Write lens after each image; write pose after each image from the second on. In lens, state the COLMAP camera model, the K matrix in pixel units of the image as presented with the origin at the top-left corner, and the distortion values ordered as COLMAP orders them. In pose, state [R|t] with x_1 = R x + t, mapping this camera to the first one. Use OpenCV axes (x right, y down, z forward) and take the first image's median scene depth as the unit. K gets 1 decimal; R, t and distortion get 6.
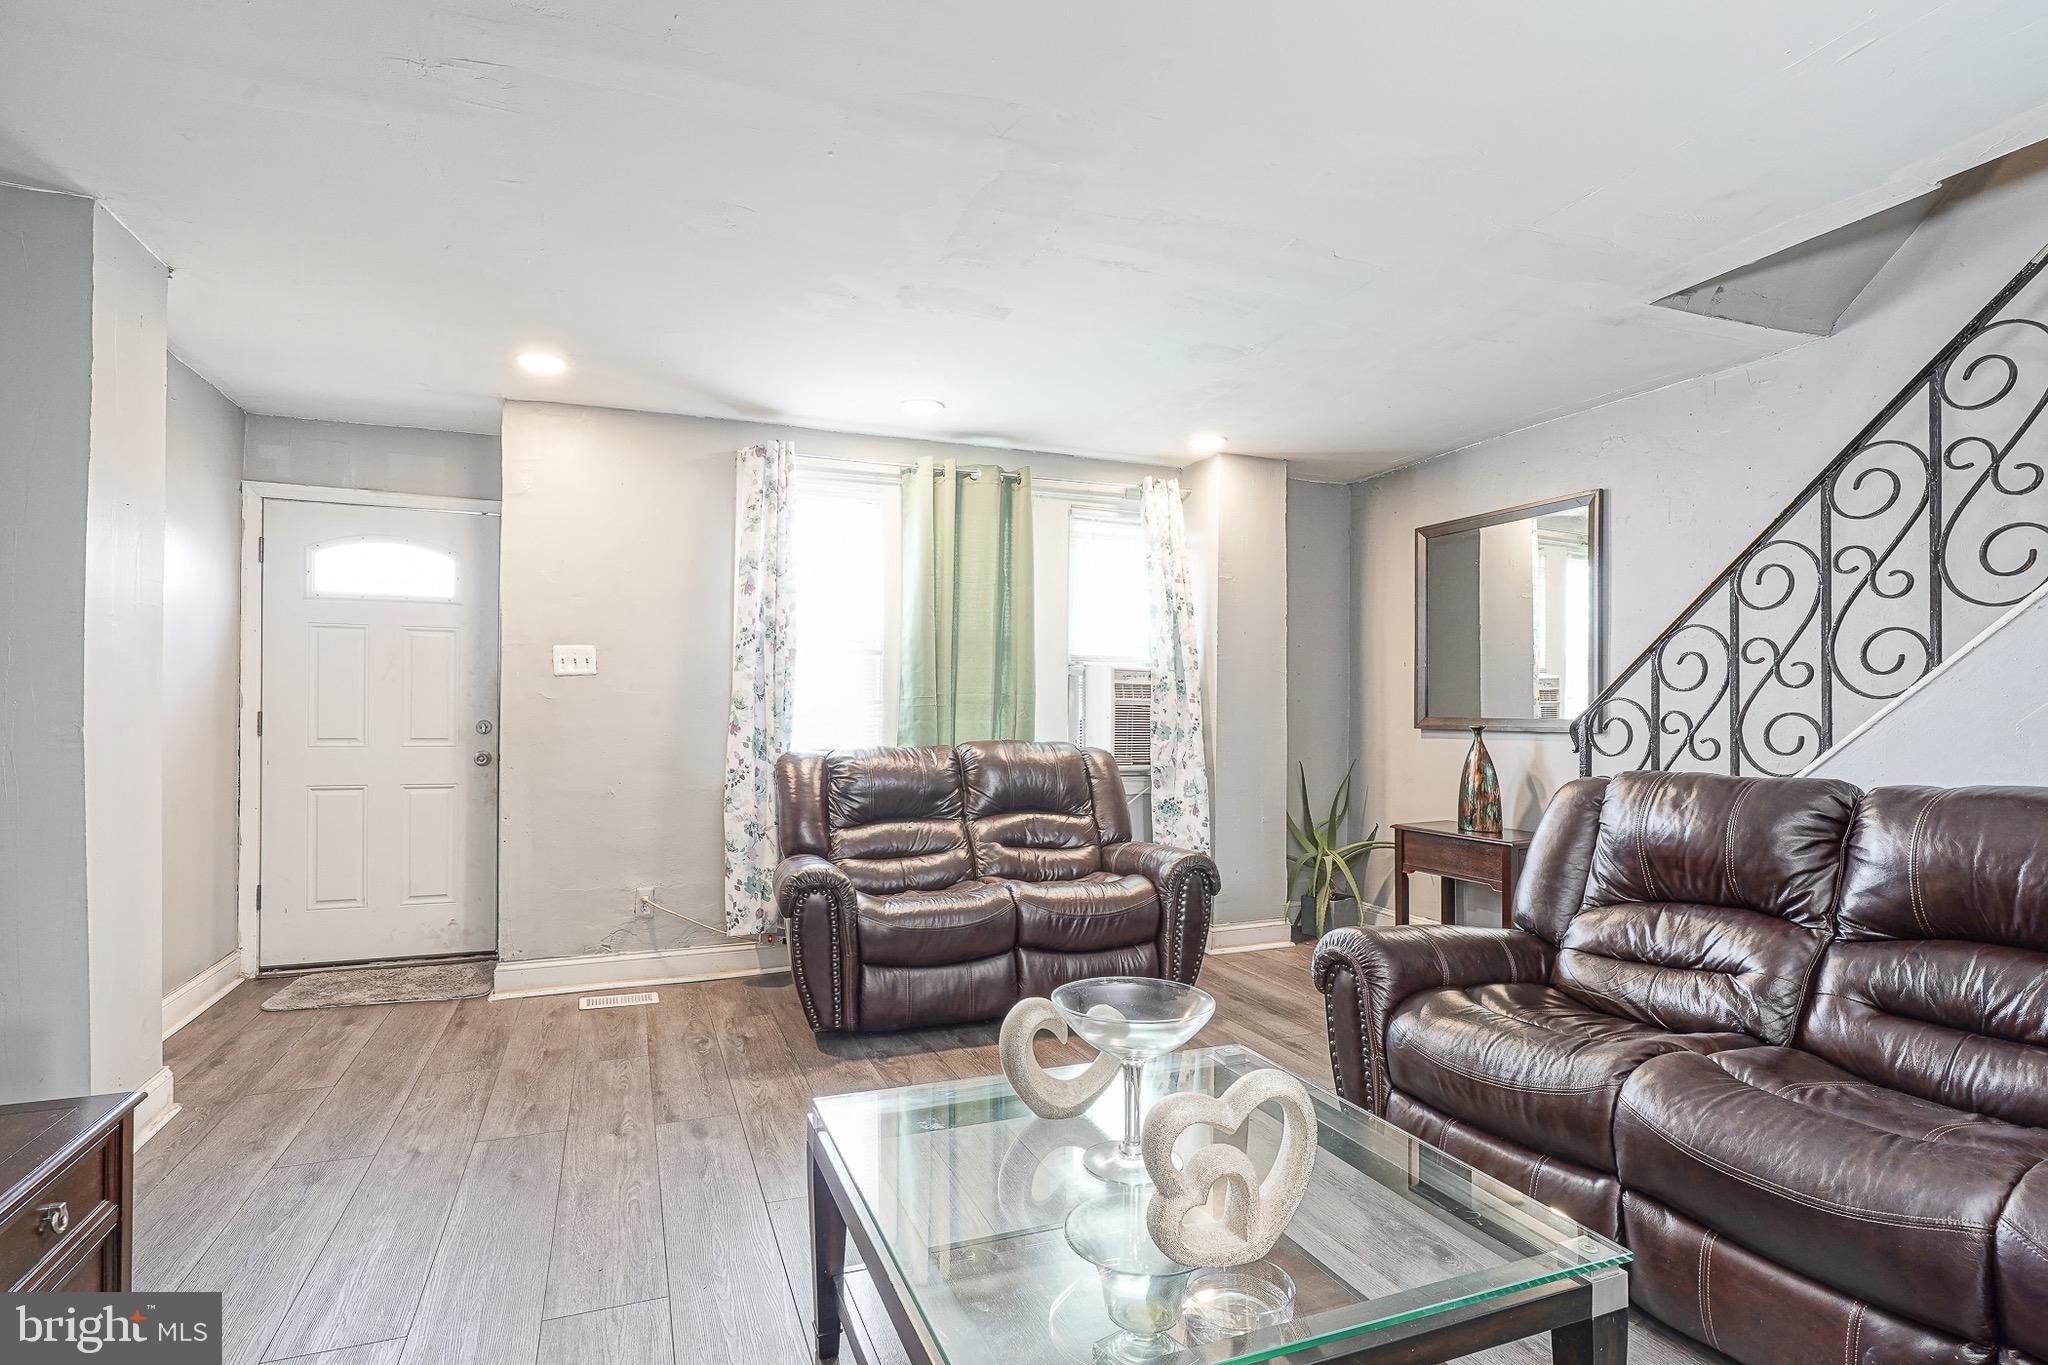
lens RADIAL K [[1025.0, 0, 1021.0], [0, 1025.0, 703.2], [0, 0, 1]] dist [-0.014091, 0.006517]
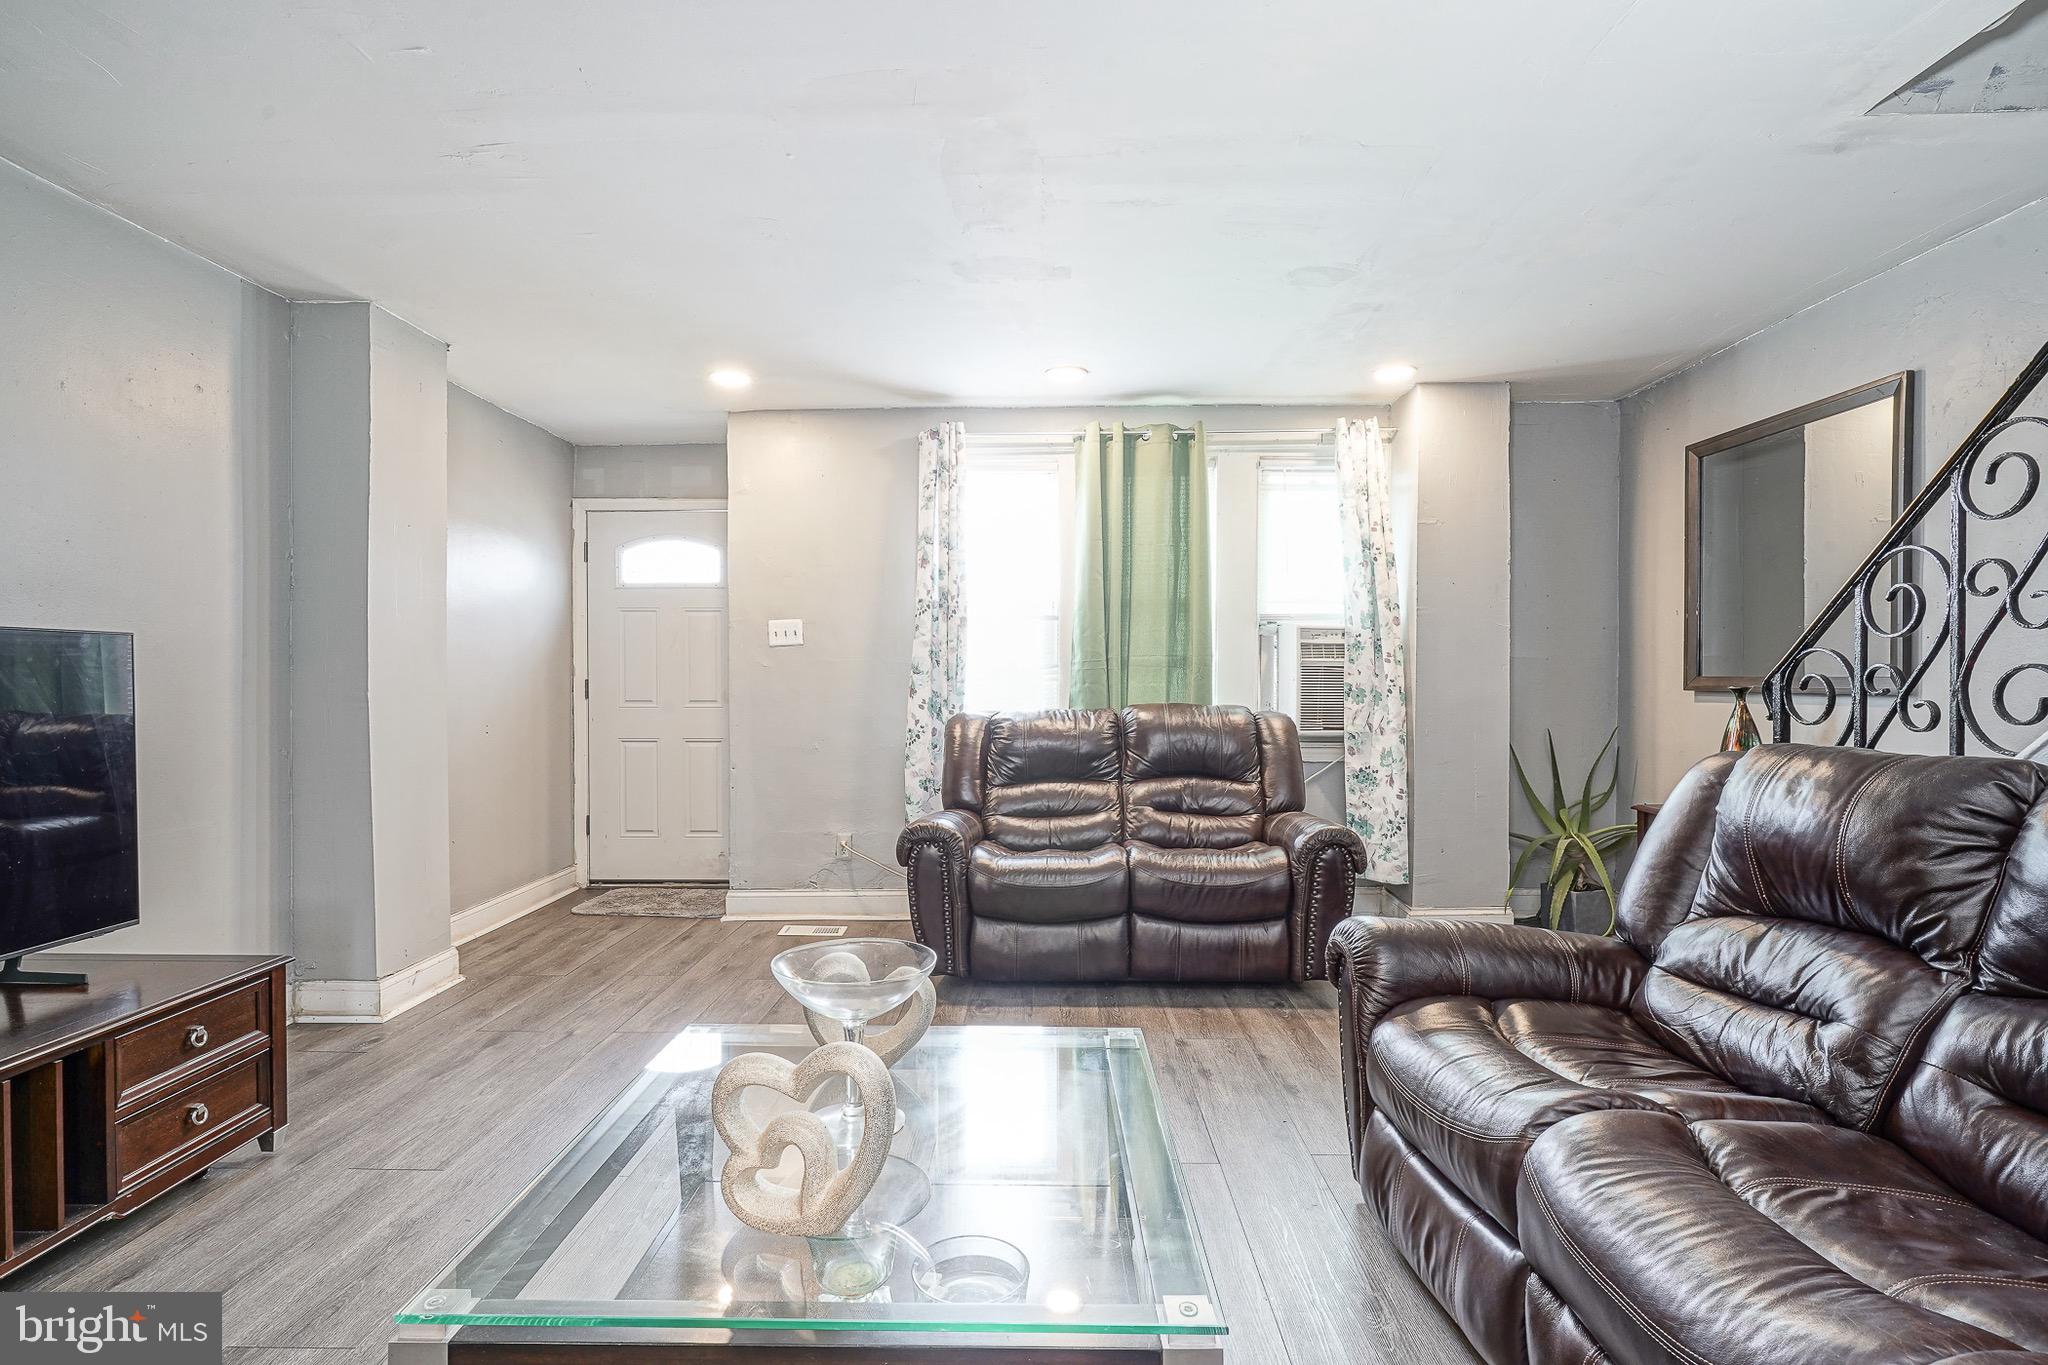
lens RADIAL K [[1001.0, 0, 1024.0], [0, 1001.0, 682.5], [0, 0, 1]] dist [-0.017320, 0.013375]
pose [[0.921479, -0.005807, -0.388384, 0.241509], [0.011186, 0.999870, 0.011590, 0.003847], [0.388266, -0.015024, 0.921425, 0.064260]]
